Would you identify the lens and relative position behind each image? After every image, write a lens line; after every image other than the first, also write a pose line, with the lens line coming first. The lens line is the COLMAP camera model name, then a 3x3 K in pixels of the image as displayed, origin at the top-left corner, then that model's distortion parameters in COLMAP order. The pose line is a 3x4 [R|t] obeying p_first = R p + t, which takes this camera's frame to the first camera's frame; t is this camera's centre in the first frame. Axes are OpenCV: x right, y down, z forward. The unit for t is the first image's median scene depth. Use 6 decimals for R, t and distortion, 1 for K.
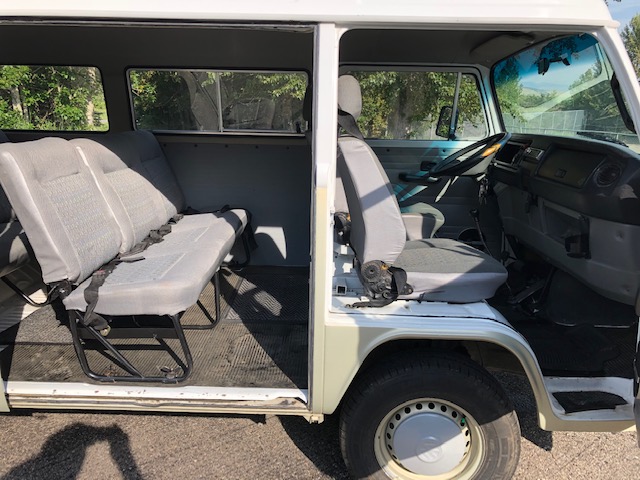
lens RADIAL K [[503.6, 0, 320.0], [0, 503.6, 240.0], [0, 0, 1]] dist [-0.001324, 0.004852]
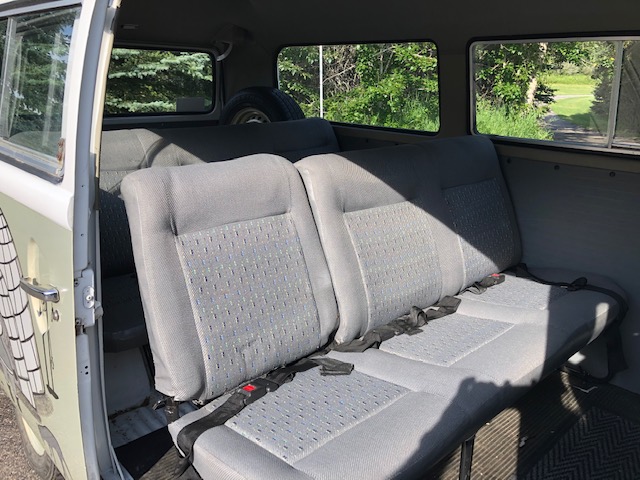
lens RADIAL K [[532.5, 0, 320.0], [0, 532.5, 240.0], [0, 0, 1]] dist [0.040946, 0.000773]
pose [[0.693442, 0.207767, -0.689907, 0.017532], [-0.189317, 0.976418, 0.103763, -0.116078], [0.695196, 0.058658, 0.716423, 0.354576]]
